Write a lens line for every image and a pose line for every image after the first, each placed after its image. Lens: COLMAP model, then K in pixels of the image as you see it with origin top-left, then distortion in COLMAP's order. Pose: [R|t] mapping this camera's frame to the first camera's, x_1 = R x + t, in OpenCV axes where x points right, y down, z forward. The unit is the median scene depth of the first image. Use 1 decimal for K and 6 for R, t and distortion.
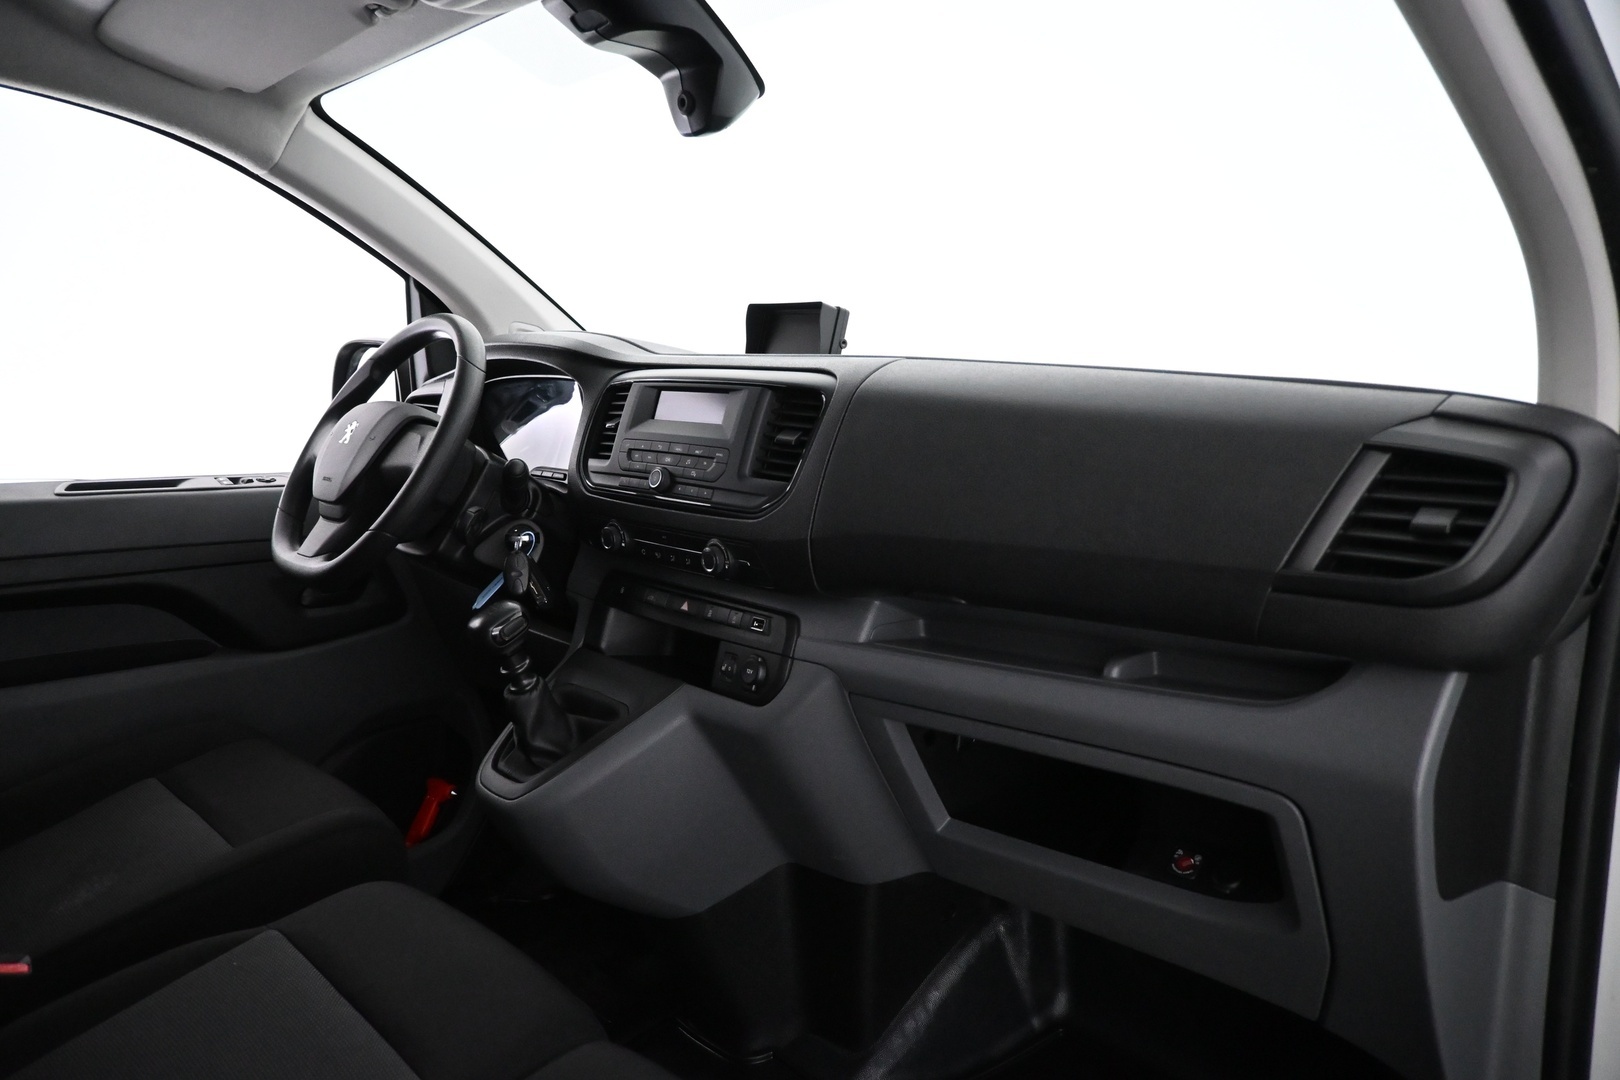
lens RADIAL K [[1089.4, 0, 810.0], [0, 1089.4, 540.0], [0, 0, 1]] dist [0.001045, -0.051900]
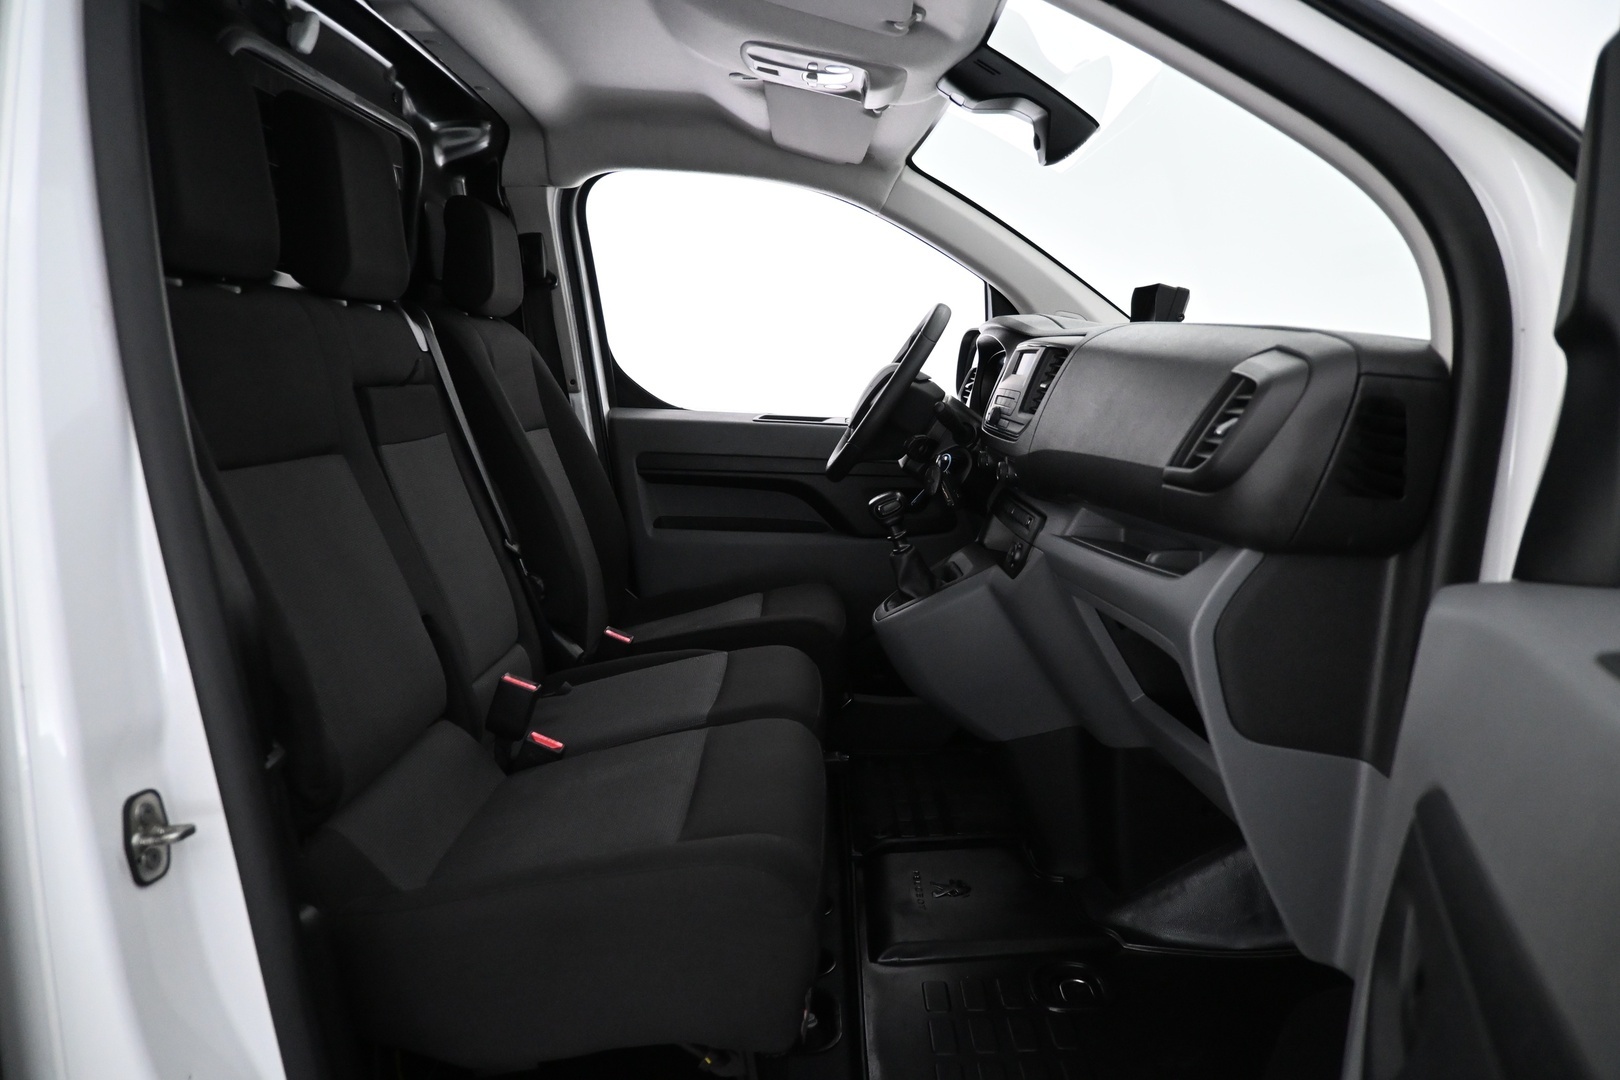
lens RADIAL K [[1131.7, 0, 813.1], [0, 1131.7, 576.0], [0, 0, 1]] dist [-0.006990, -0.002409]
pose [[0.694934, 0.134790, -0.706327, 0.763839], [-0.123920, 0.990027, 0.067007, 0.081322], [0.708315, 0.040963, 0.704707, -0.189391]]
